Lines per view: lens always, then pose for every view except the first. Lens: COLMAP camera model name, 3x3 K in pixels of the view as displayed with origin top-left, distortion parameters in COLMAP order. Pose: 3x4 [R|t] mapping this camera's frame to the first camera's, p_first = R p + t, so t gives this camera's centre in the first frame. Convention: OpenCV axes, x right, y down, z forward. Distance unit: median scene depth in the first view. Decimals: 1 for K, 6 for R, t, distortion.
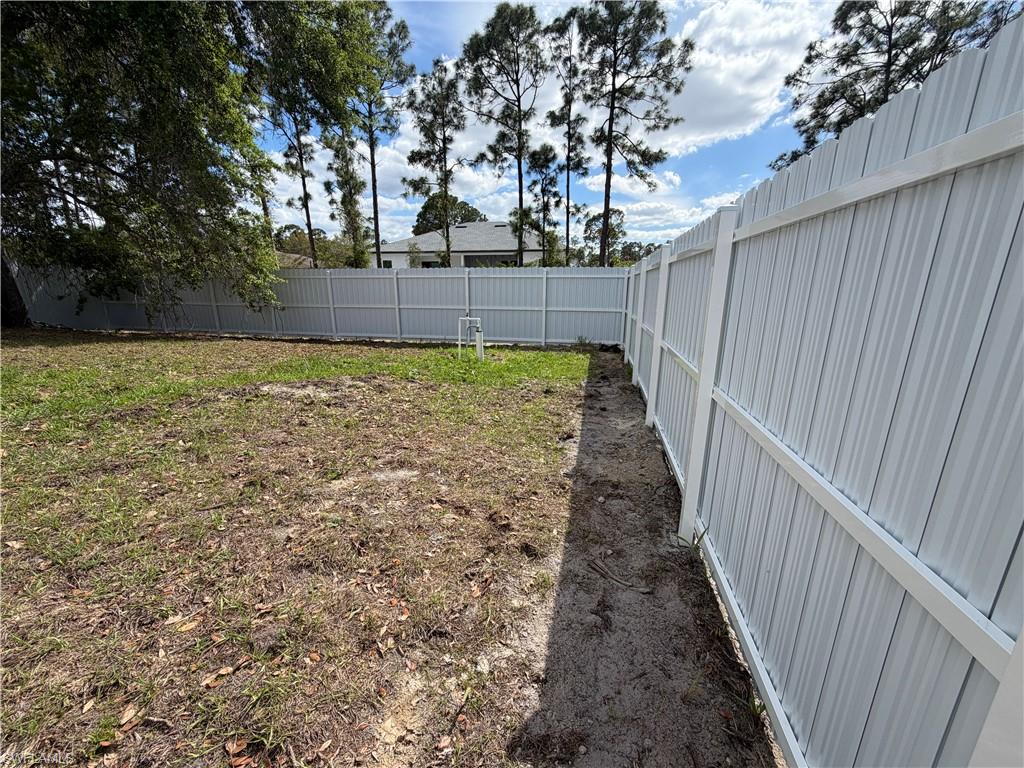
lens RADIAL K [[407.3, 0, 508.5], [0, 407.3, 384.7], [0, 0, 1]] dist [0.000615, 0.000126]
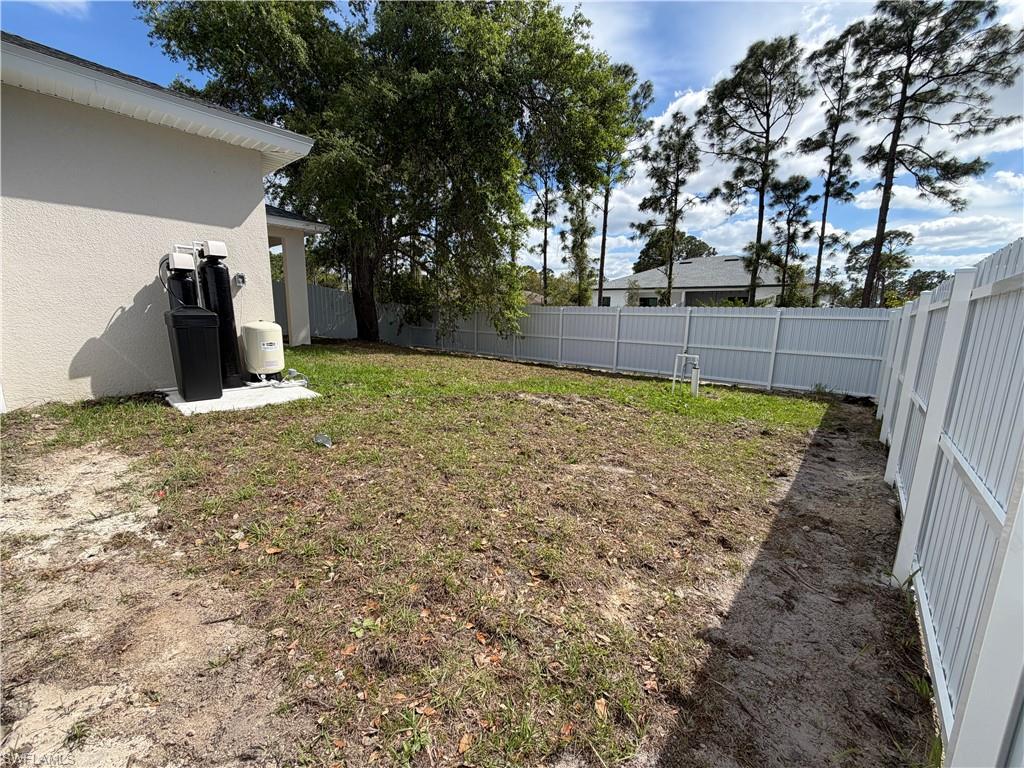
lens RADIAL K [[407.3, 0, 508.5], [0, 407.3, 384.7], [0, 0, 1]] dist [0.000615, 0.000126]
pose [[0.876461, 0.100664, -0.470832, 0.002690], [-0.138302, 0.989324, -0.045932, 0.026668], [0.461182, 0.105375, 0.881026, -0.146394]]
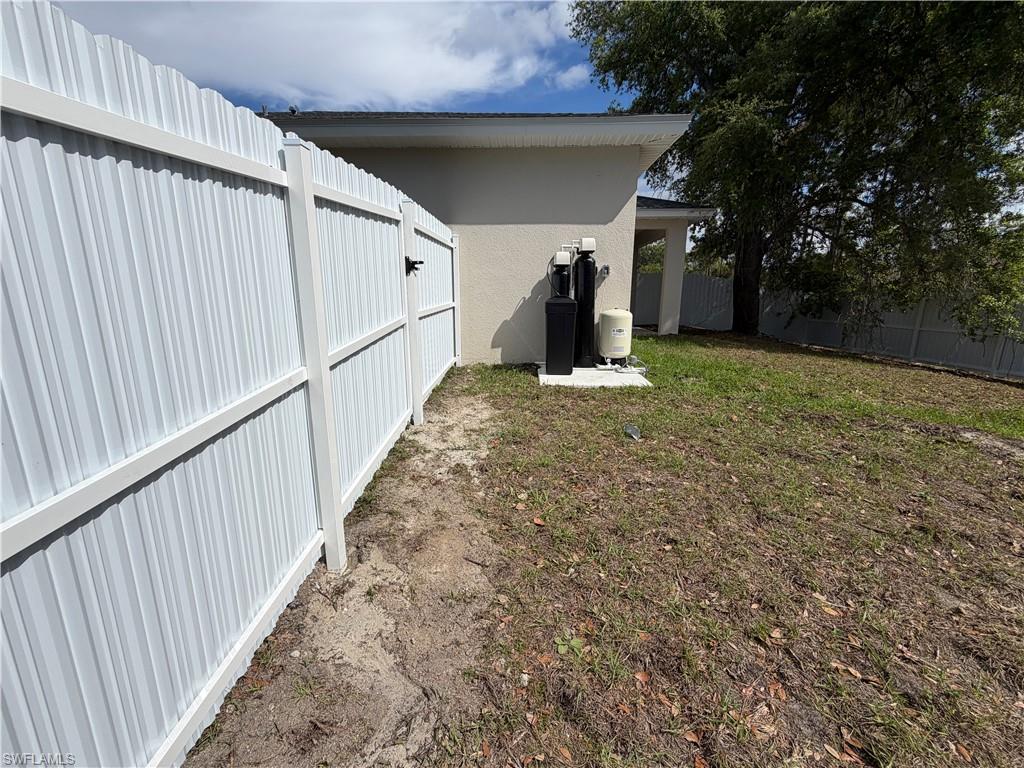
lens RADIAL K [[407.3, 0, 508.5], [0, 407.3, 384.7], [0, 0, 1]] dist [0.000615, 0.000126]
pose [[0.182879, 0.204718, -0.961585, 0.002199], [-0.249668, 0.955686, 0.155979, 0.009658], [0.950905, 0.211552, 0.225886, -0.056991]]
